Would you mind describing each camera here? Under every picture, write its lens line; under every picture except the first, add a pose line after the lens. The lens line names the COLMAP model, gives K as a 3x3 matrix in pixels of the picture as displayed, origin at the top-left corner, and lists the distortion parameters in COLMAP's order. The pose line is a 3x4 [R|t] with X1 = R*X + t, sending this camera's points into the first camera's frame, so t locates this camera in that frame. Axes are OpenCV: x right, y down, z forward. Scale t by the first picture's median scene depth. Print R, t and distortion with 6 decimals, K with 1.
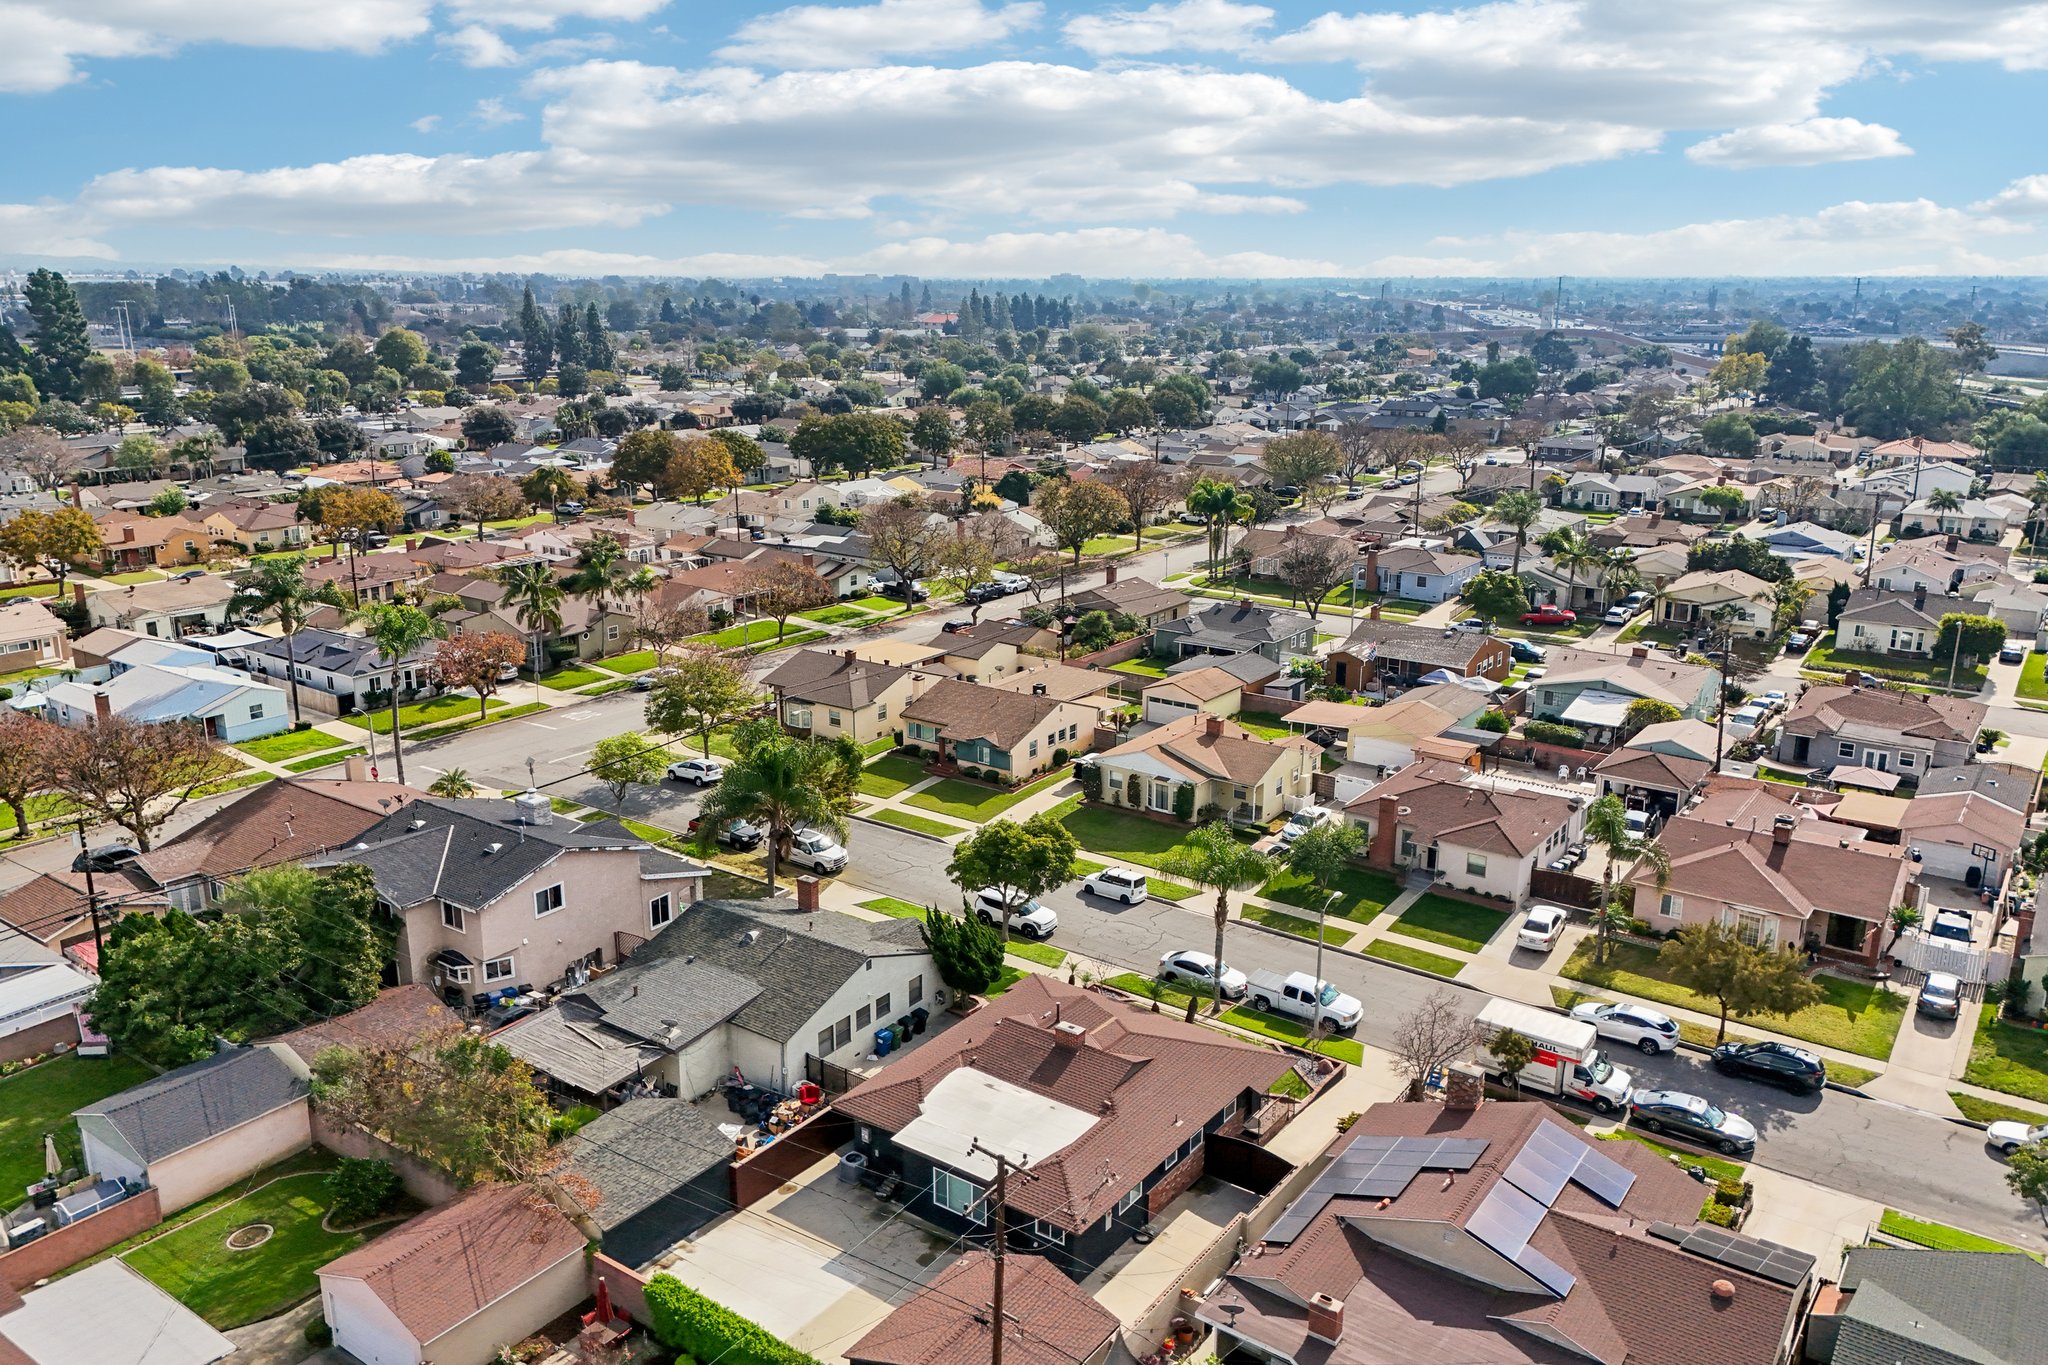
lens RADIAL K [[1503.4, 0, 1024.0], [0, 1503.4, 682.5], [0, 0, 1]] dist [0.090106, -0.123252]
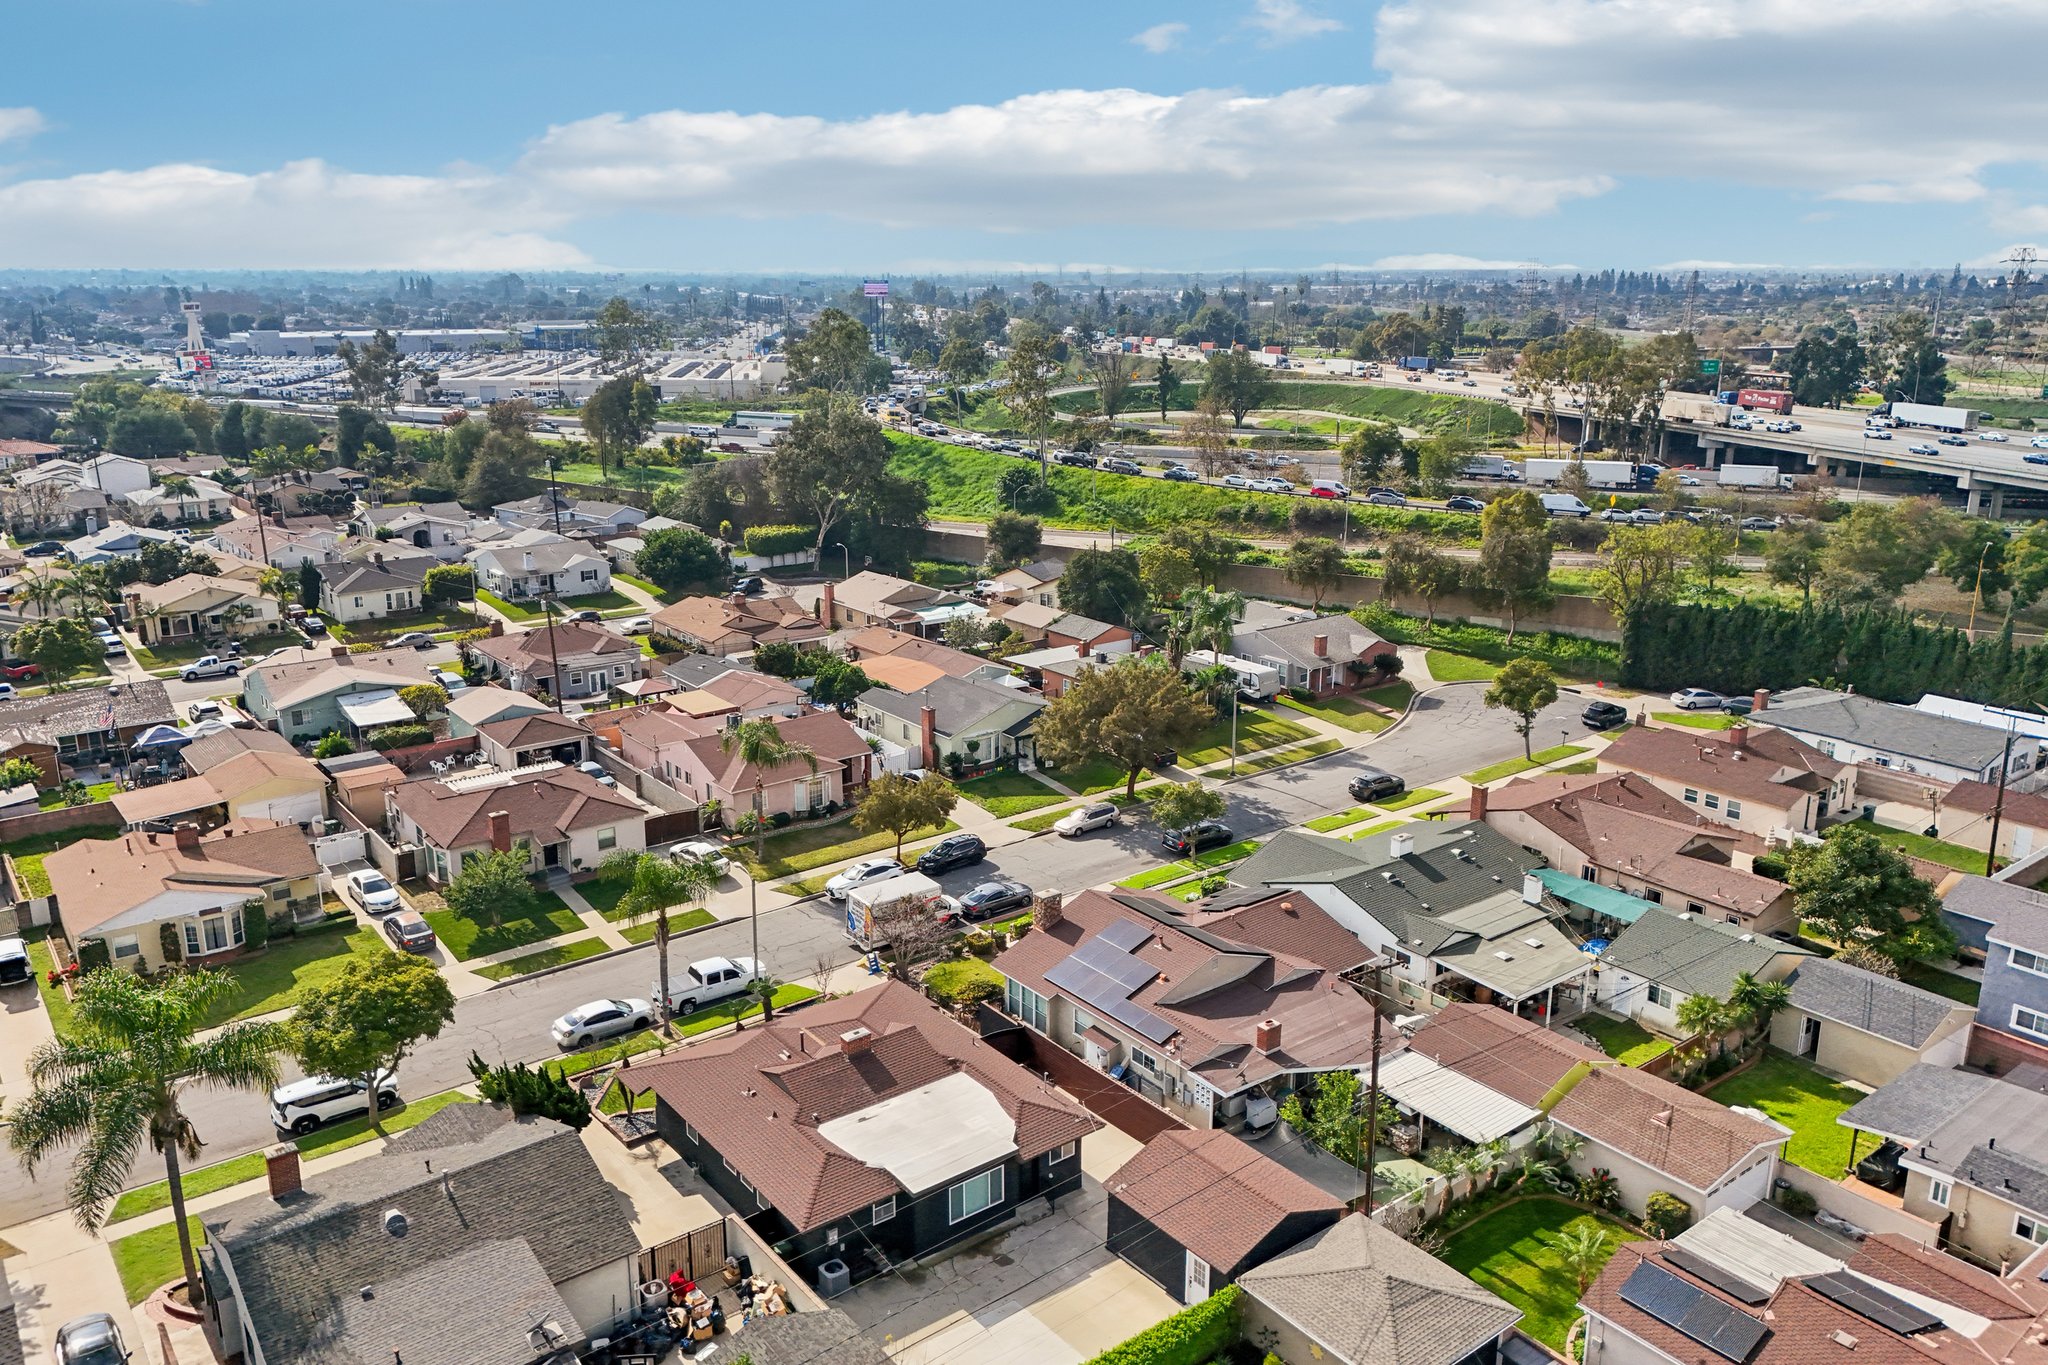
lens RADIAL K [[1499.6, 0, 1024.0], [0, 1499.6, 682.5], [0, 0, 1]] dist [0.101632, -0.125130]
pose [[0.292832, -0.253067, 0.922067, -0.579852], [0.248886, 0.951271, 0.182040, -0.105403], [-0.923204, 0.176182, 0.341547, 0.378122]]
